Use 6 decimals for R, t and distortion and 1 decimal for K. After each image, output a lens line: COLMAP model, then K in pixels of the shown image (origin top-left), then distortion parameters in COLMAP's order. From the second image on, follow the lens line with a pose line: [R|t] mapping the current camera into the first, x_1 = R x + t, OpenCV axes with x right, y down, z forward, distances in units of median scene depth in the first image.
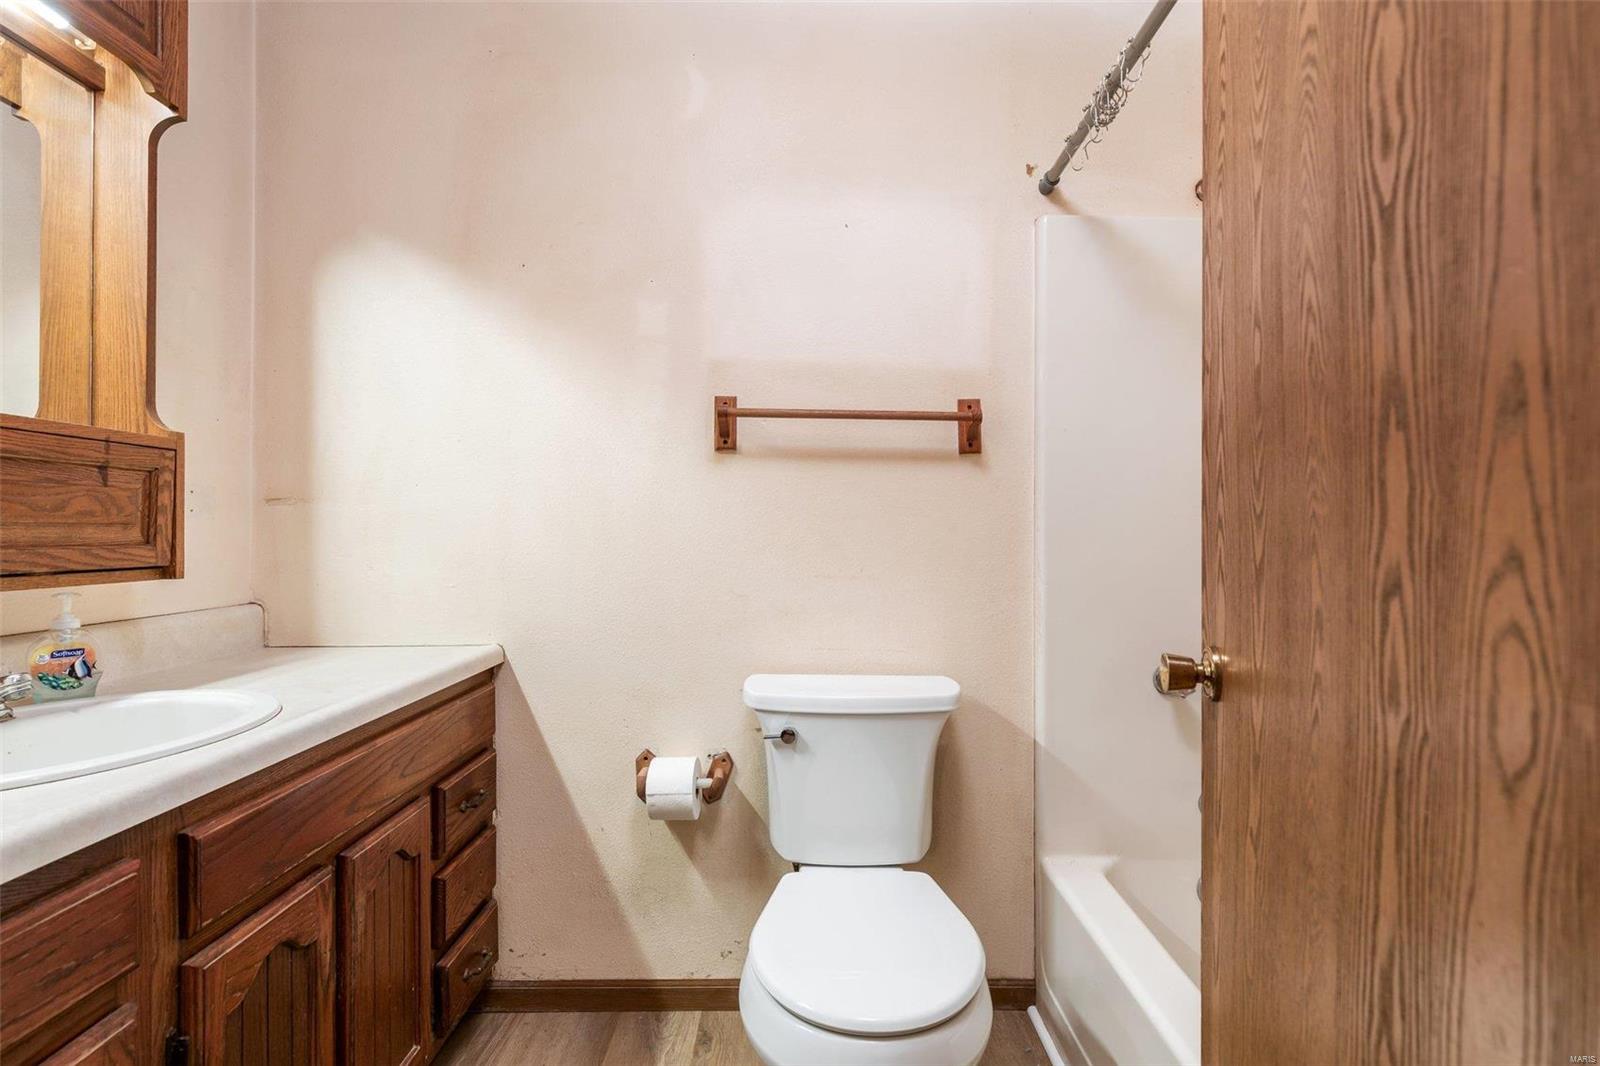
lens RADIAL K [[773.7, 0, 800.0], [0, 773.7, 533.0], [0, 0, 1]] dist [-0.003283, 0.000414]
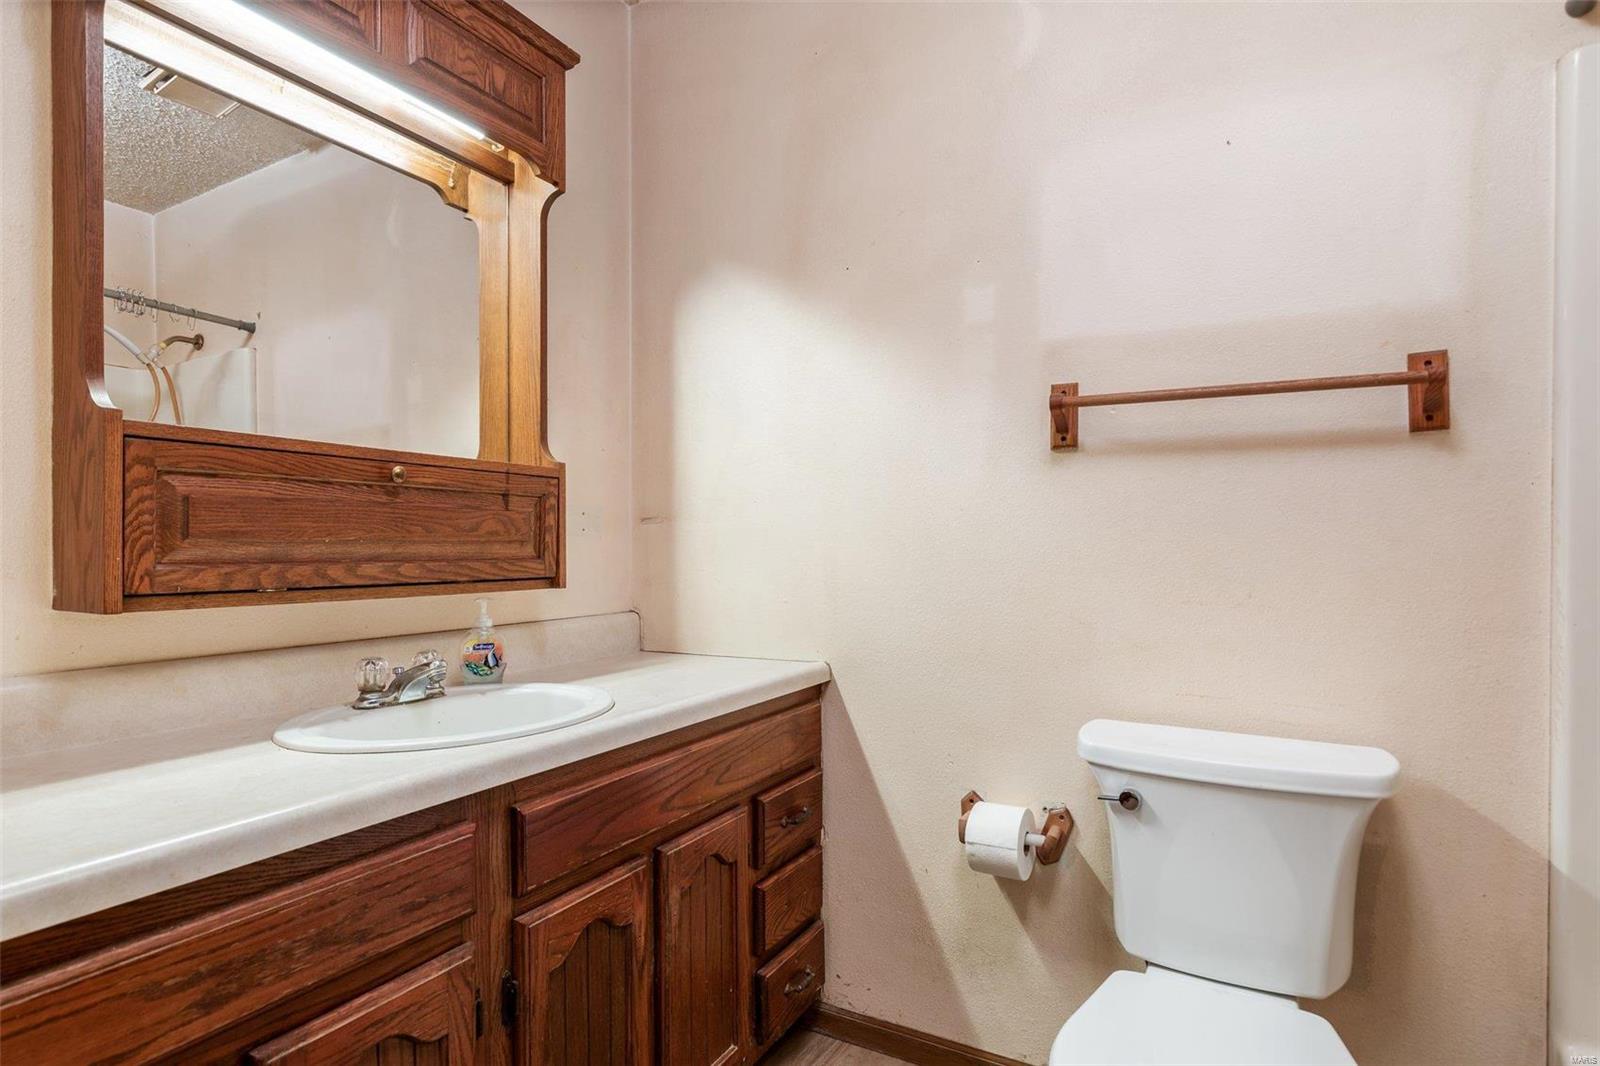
lens RADIAL K [[830.8, 0, 796.1], [0, 830.8, 559.1], [0, 0, 1]] dist [0.000284, -0.001300]
pose [[0.862448, 0.003413, -0.506135, 0.137499], [0.003466, 0.999914, 0.012649, 0.000633], [0.506134, -0.012663, 0.862362, 0.095910]]
